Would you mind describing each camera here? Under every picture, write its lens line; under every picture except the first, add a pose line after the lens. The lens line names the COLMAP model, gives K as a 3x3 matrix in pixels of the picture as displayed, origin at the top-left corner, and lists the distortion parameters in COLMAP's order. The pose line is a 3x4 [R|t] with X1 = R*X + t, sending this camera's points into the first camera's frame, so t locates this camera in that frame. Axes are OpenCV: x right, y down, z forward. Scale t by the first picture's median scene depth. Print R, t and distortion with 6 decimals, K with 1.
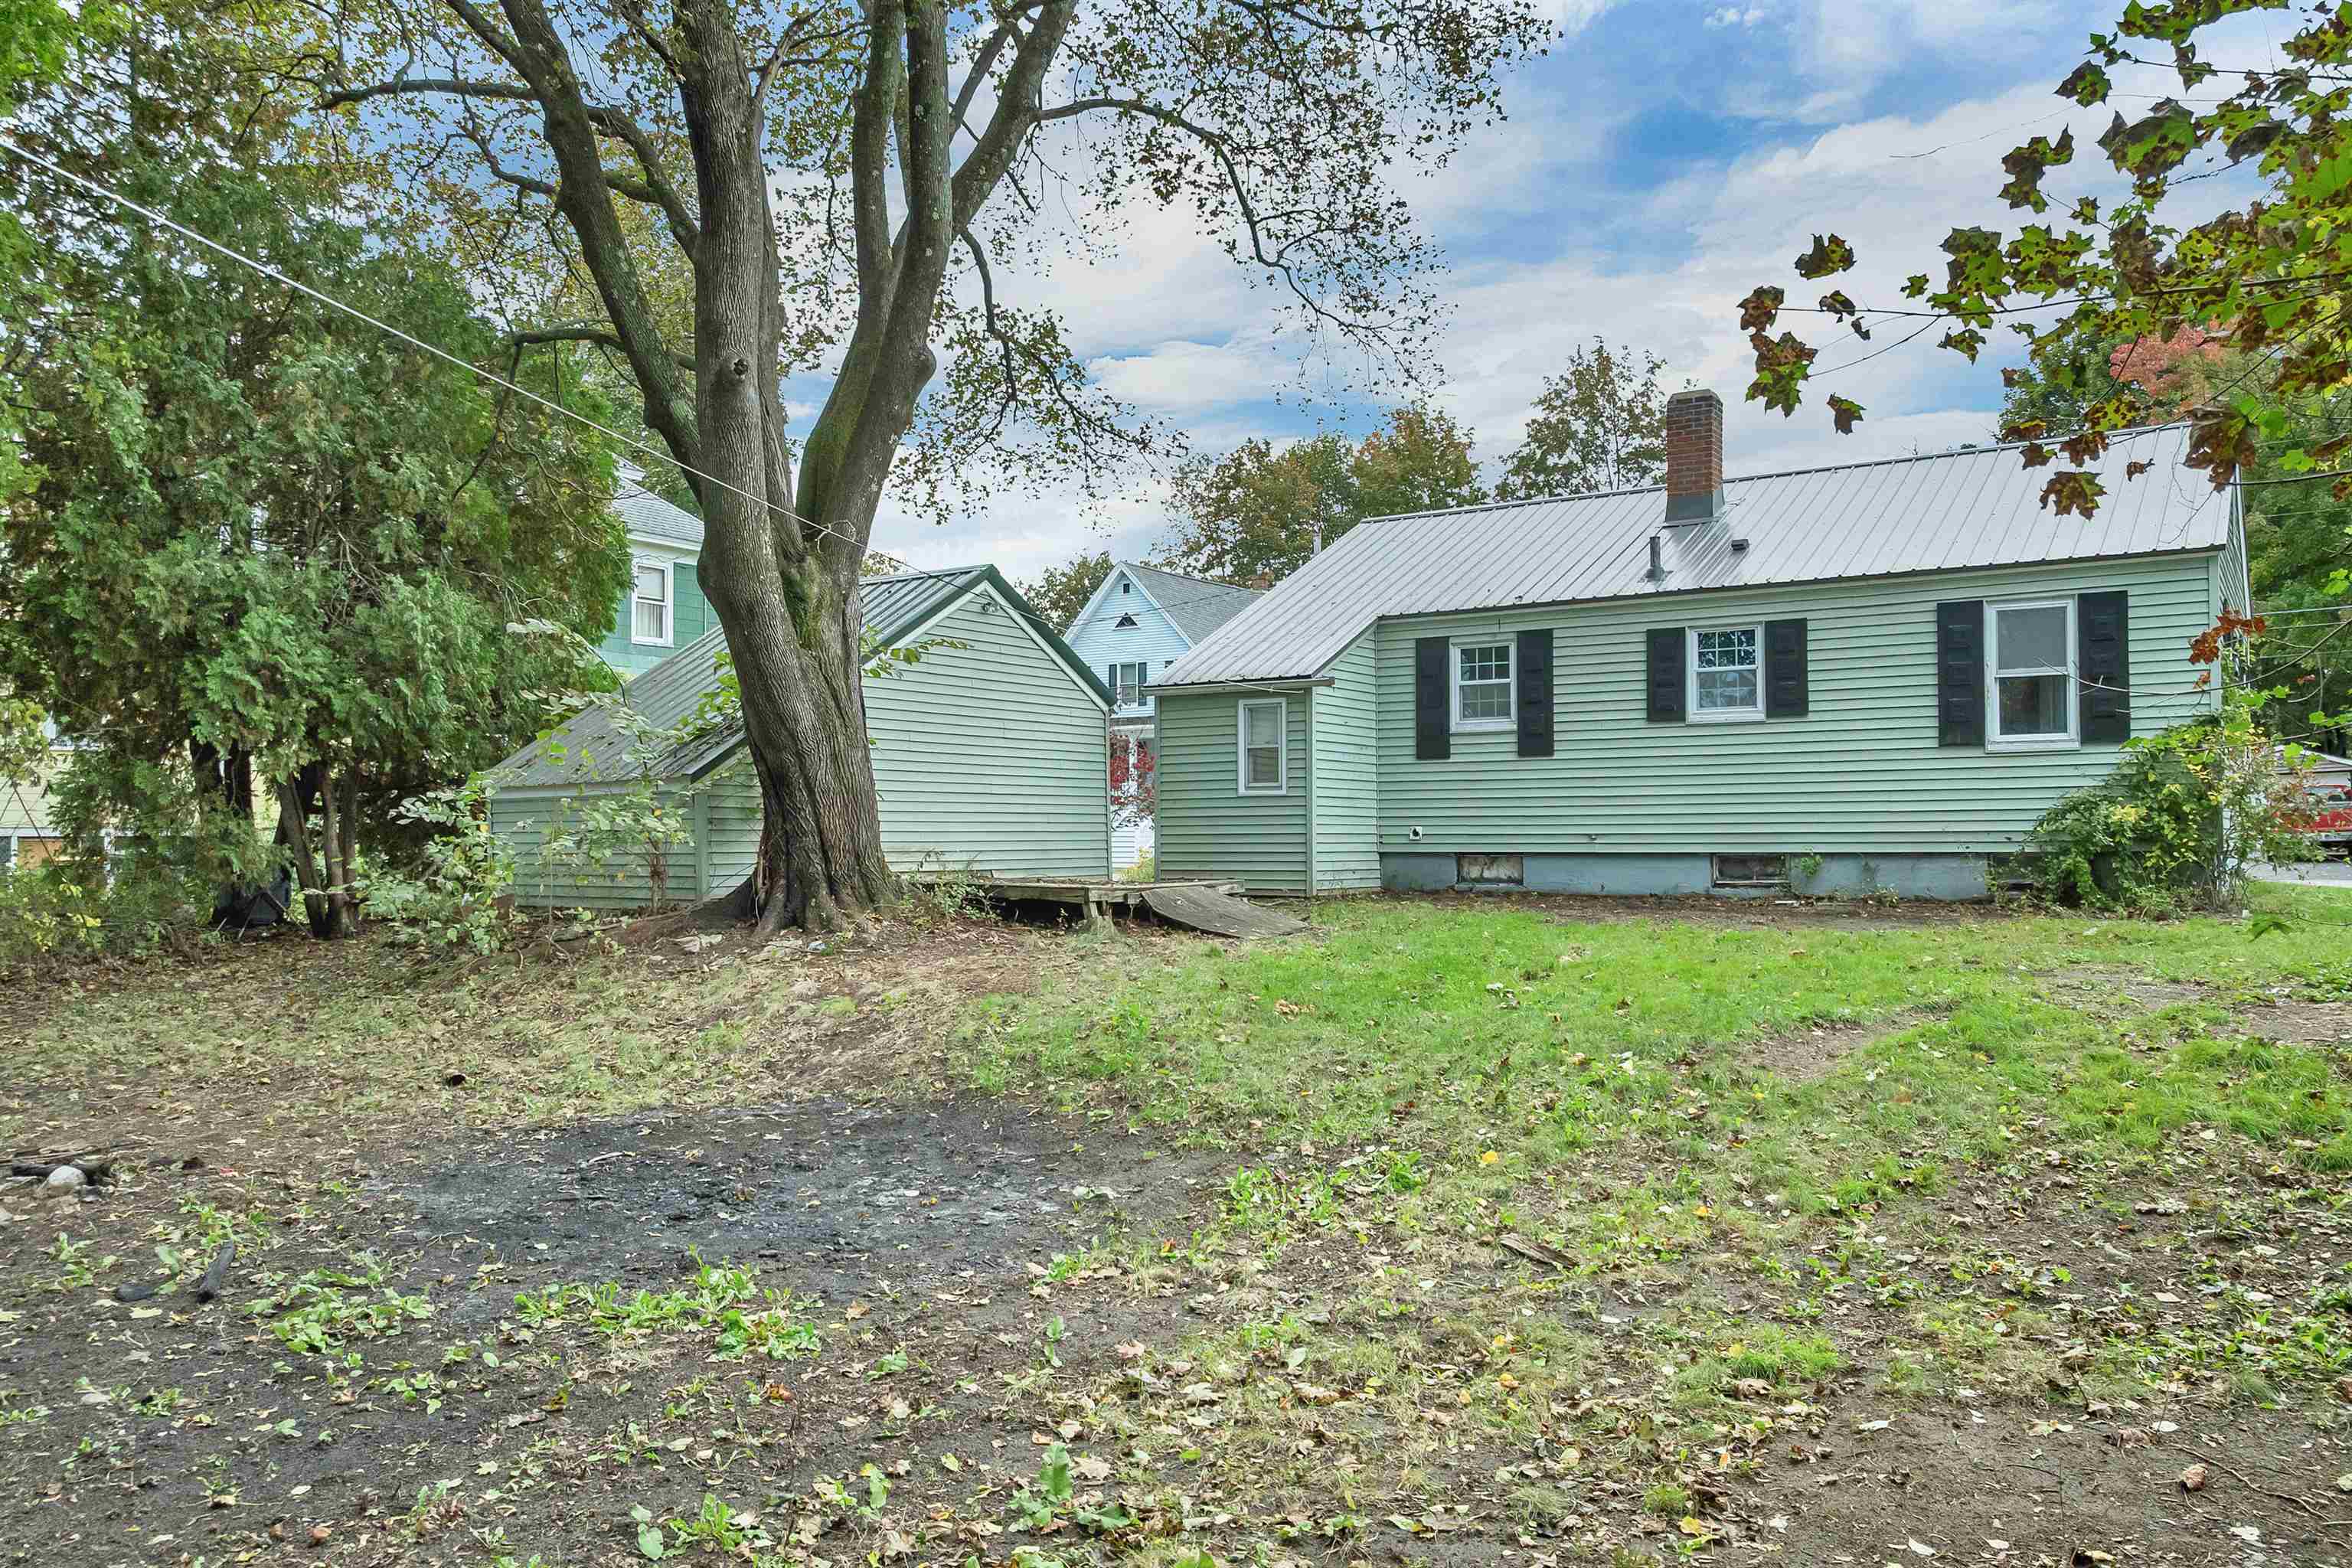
lens RADIAL K [[1696.1, 0, 1187.5], [0, 1696.1, 816.9], [0, 0, 1]] dist [-0.029430, -0.008676]
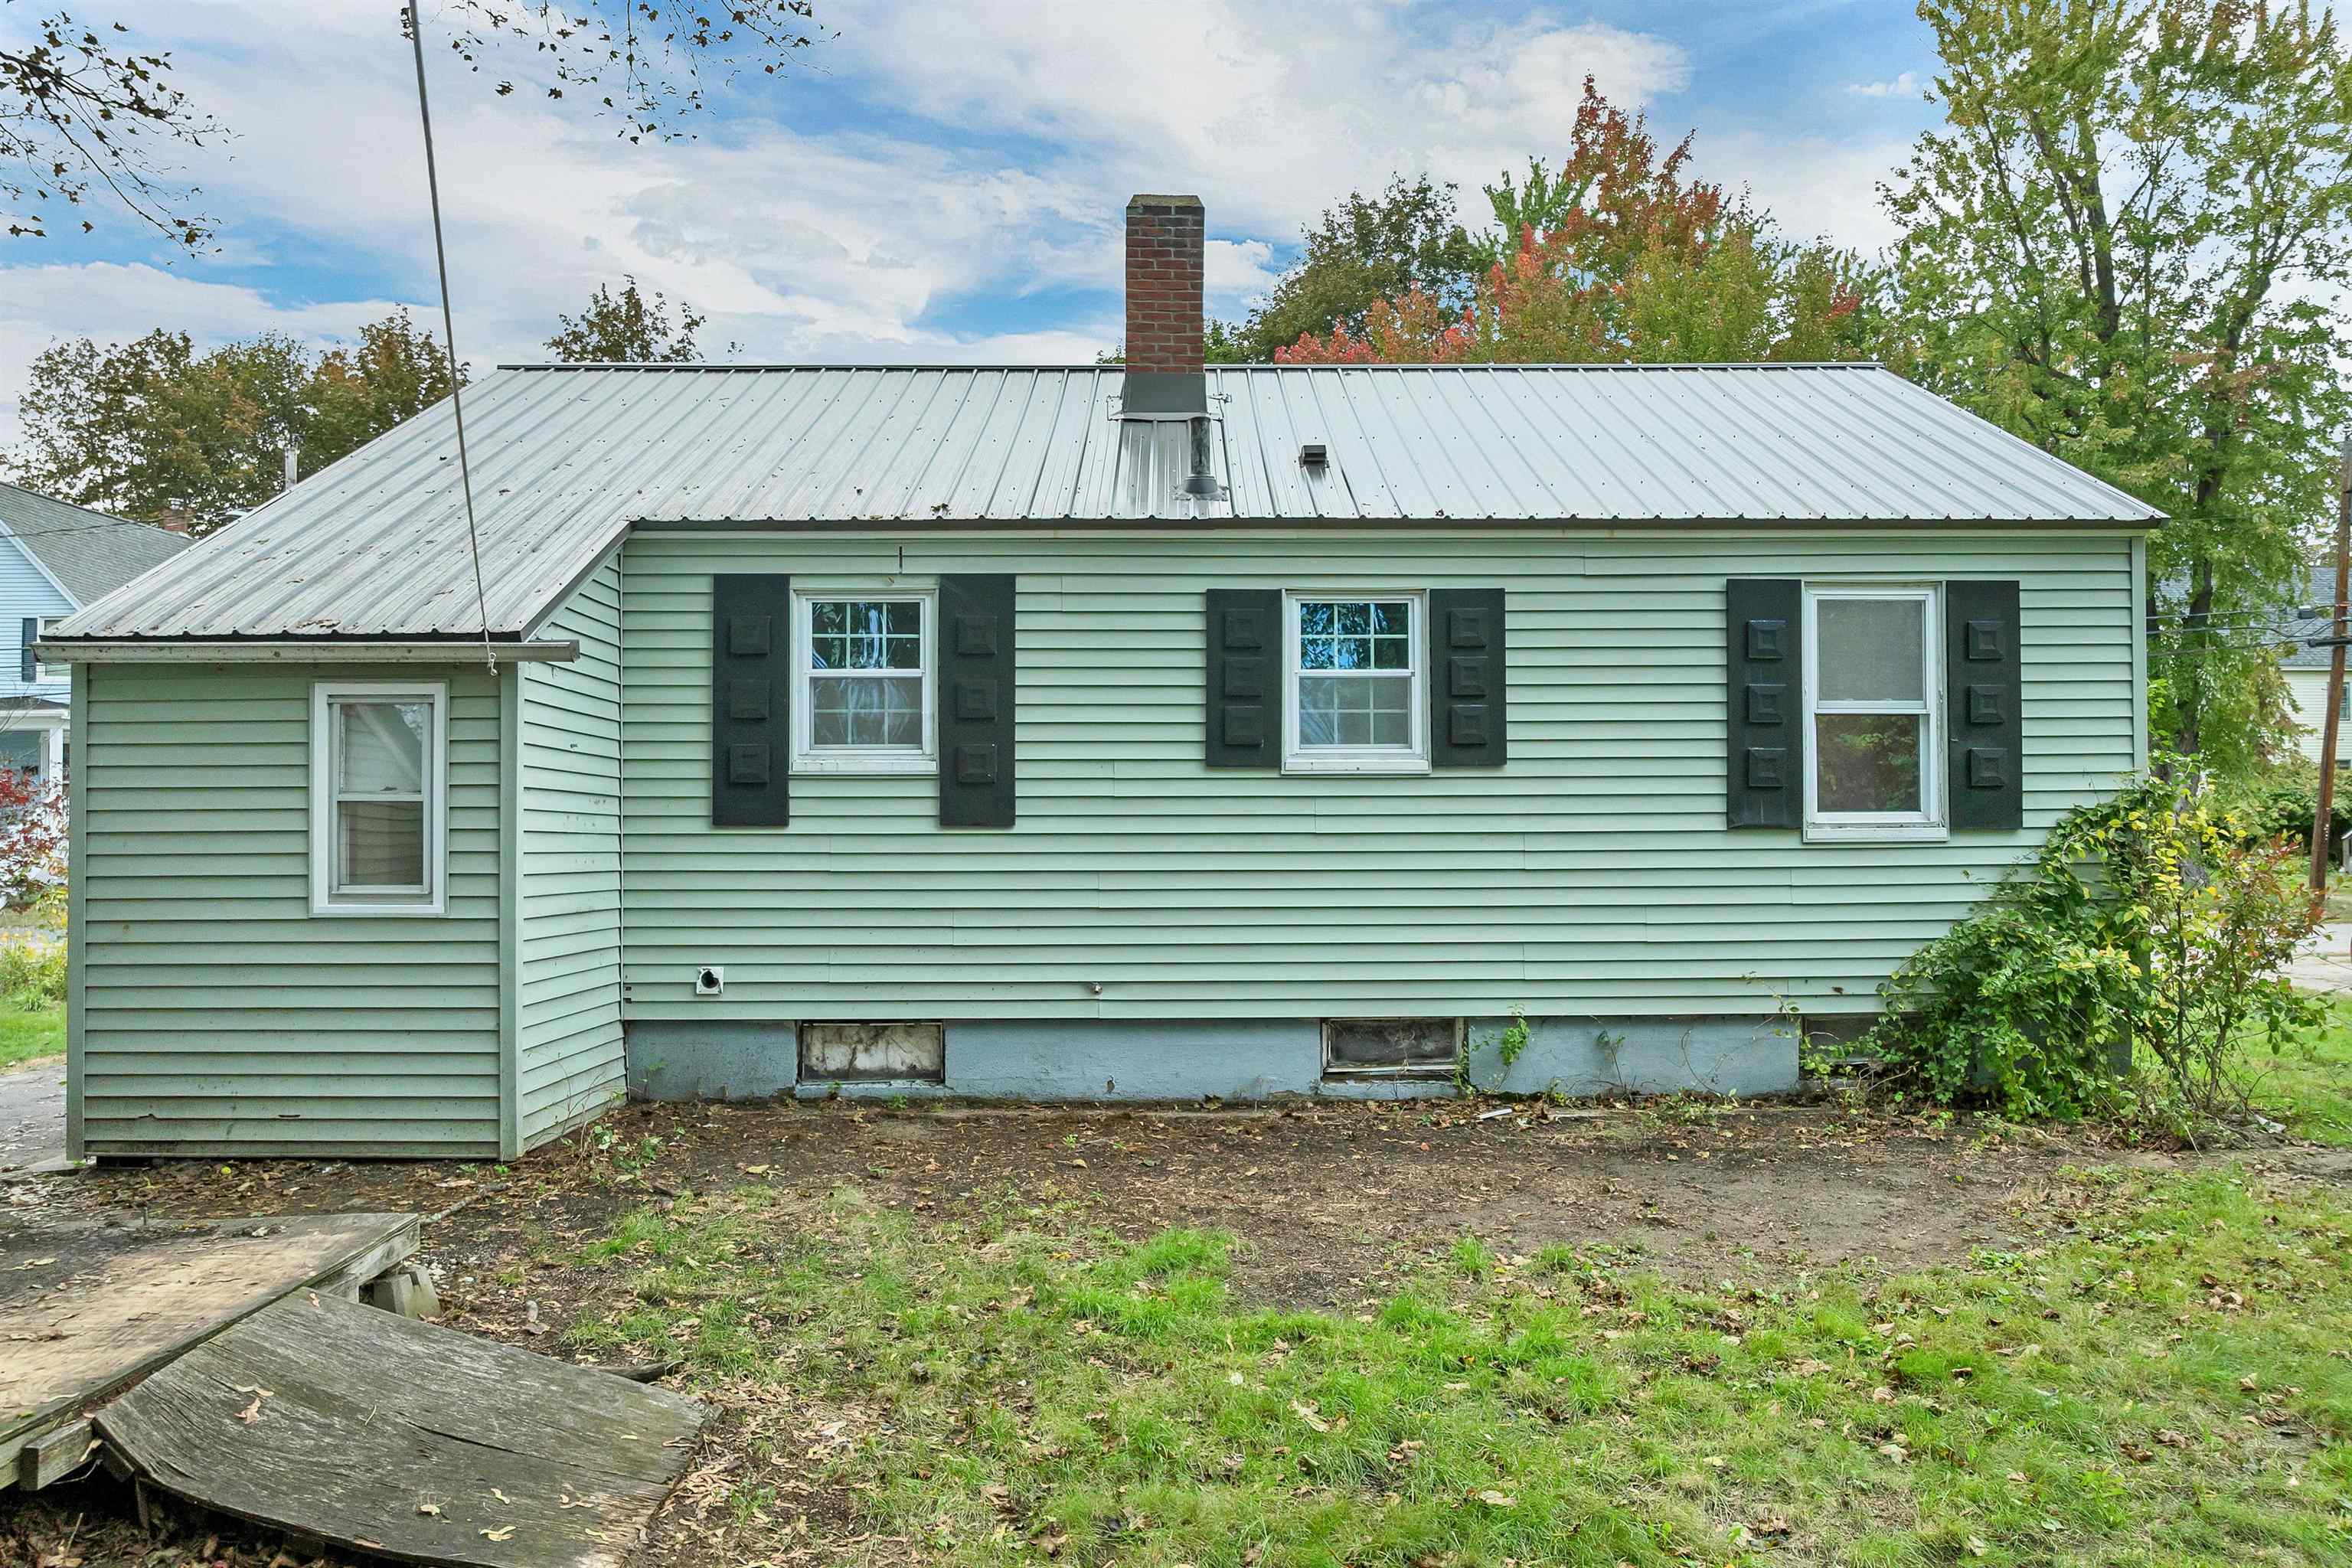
lens RADIAL K [[1696.1, 0, 1187.5], [0, 1696.1, 816.9], [0, 0, 1]] dist [-0.029430, -0.008676]
pose [[0.822120, 0.008233, 0.569254, -0.029440], [-0.006756, 0.999966, -0.004705, -0.038457], [-0.569274, 0.000022, 0.822148, 0.578324]]
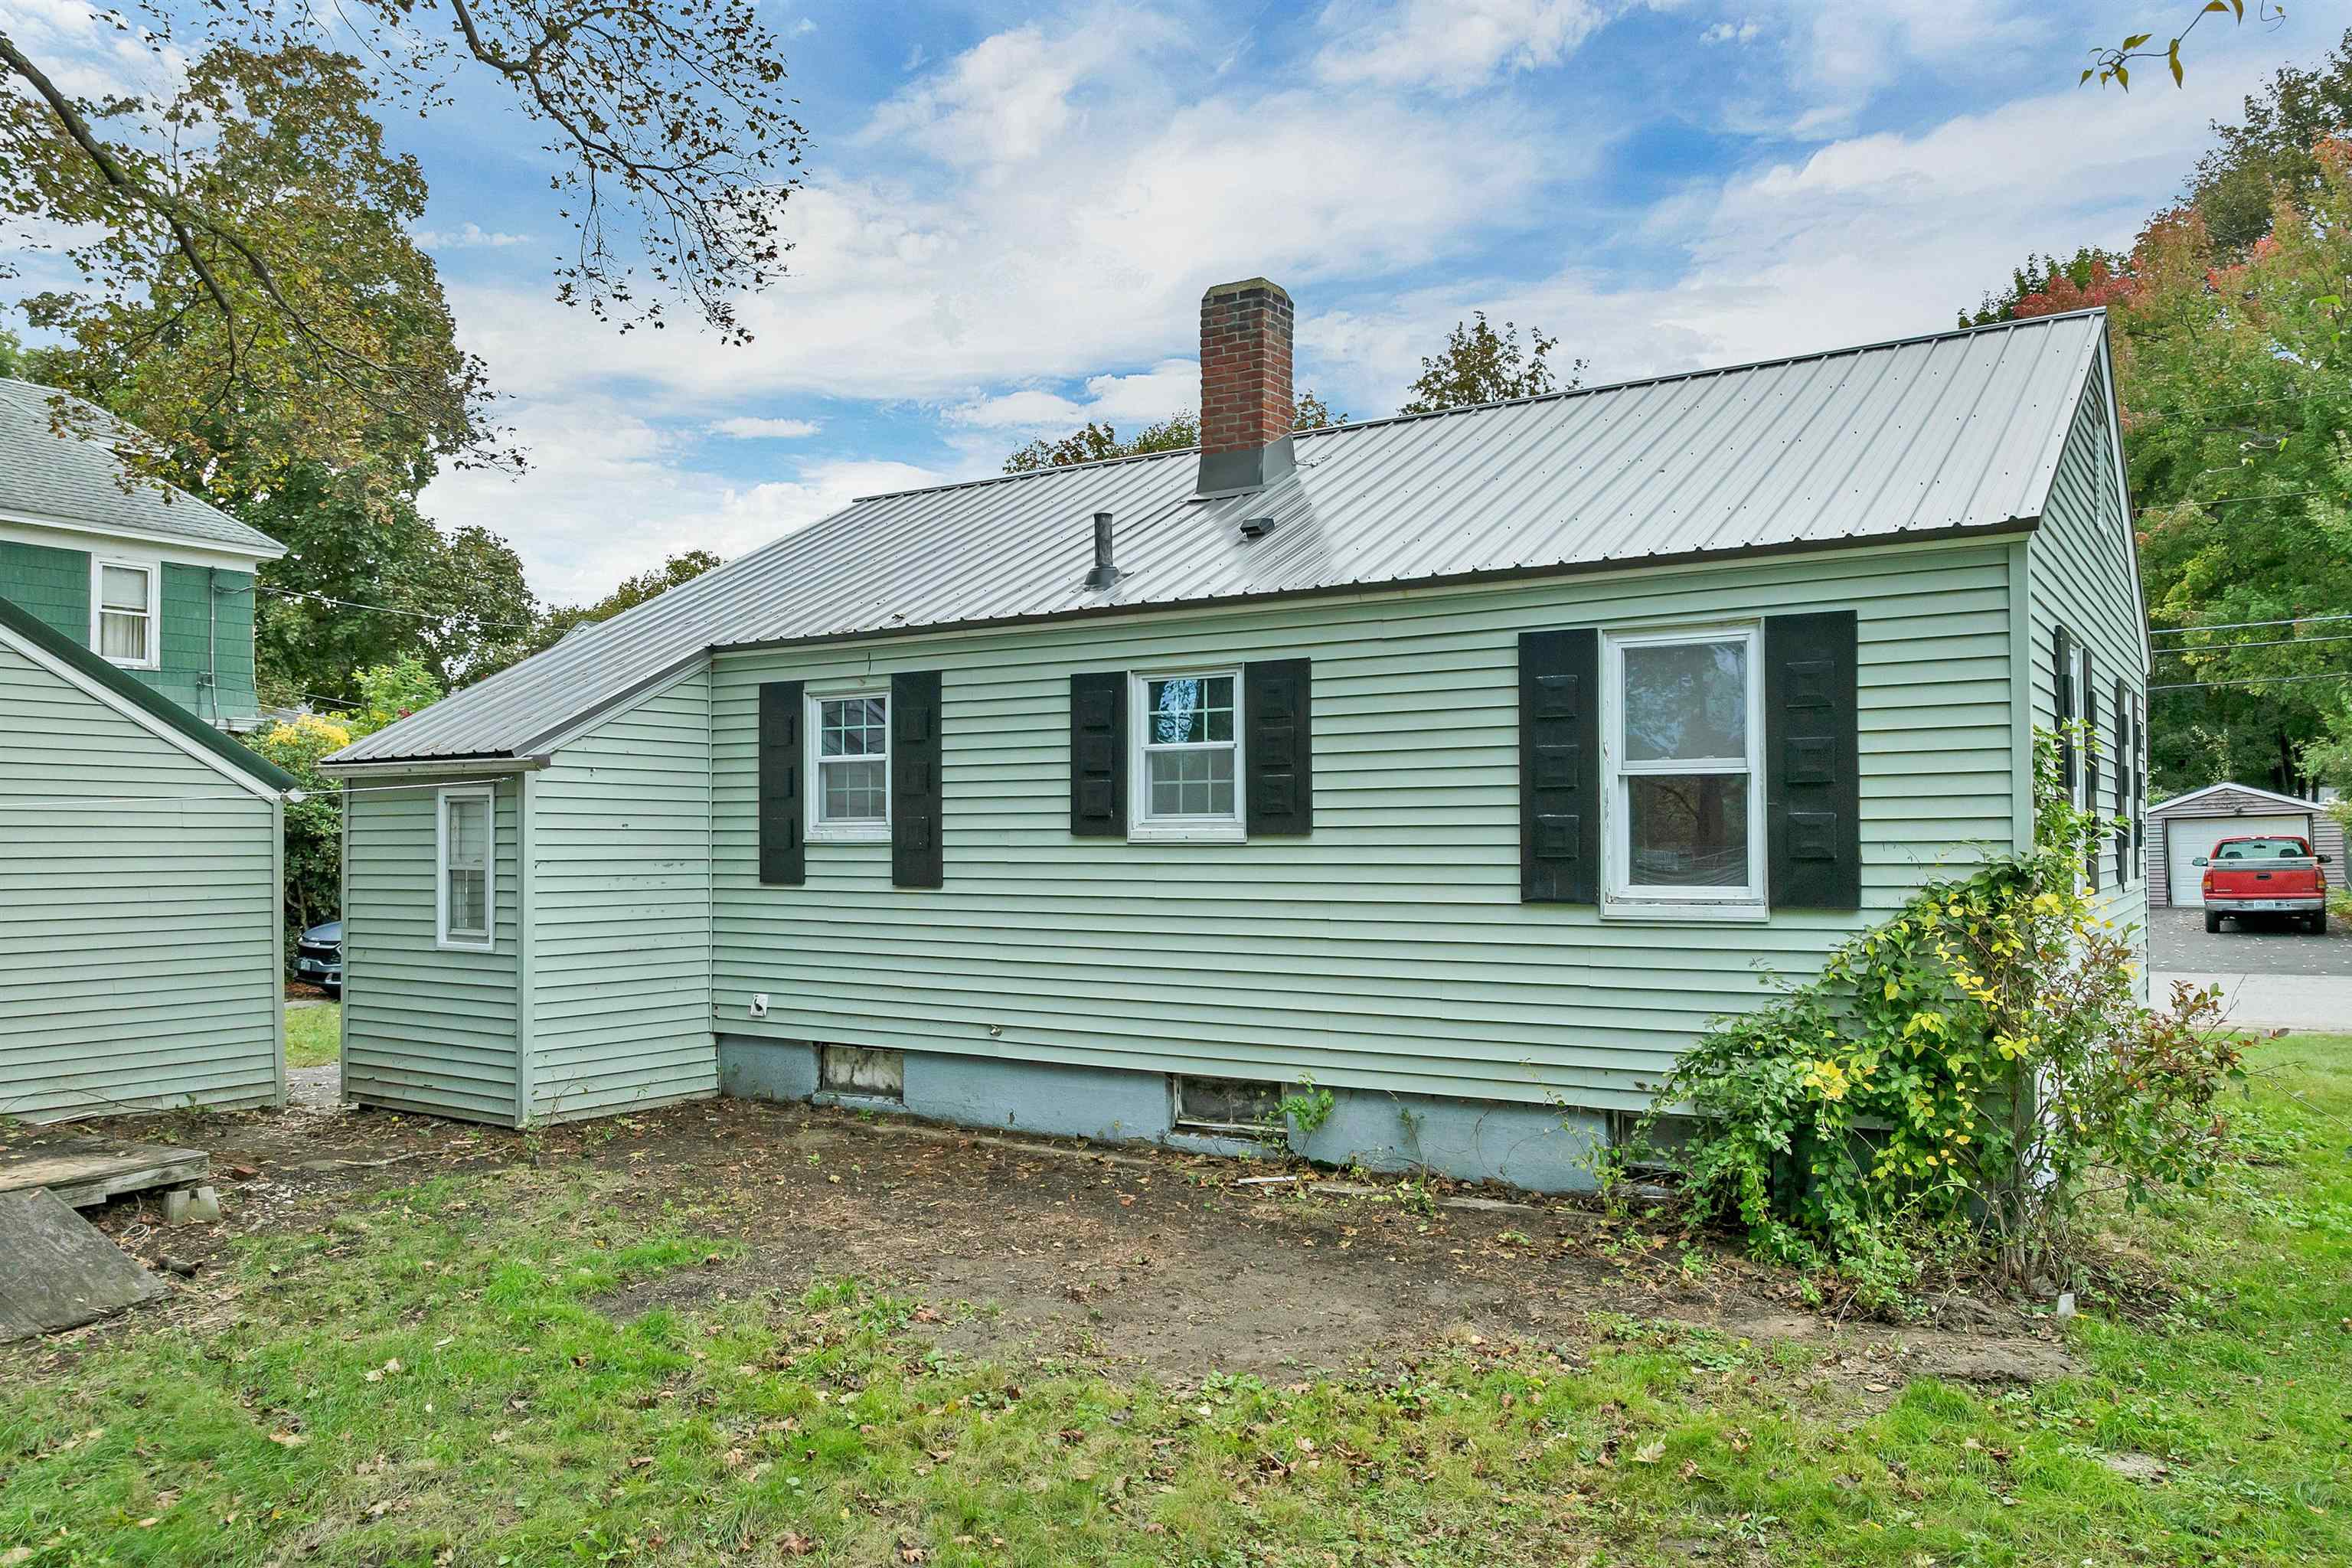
lens RADIAL K [[1696.1, 0, 1187.5], [0, 1696.1, 816.9], [0, 0, 1]] dist [-0.029430, -0.008676]
pose [[0.999866, 0.000576, 0.016358, 0.303091], [-0.000565, 1.000000, -0.000713, -0.062495], [-0.016358, 0.000703, 0.999866, 0.428201]]
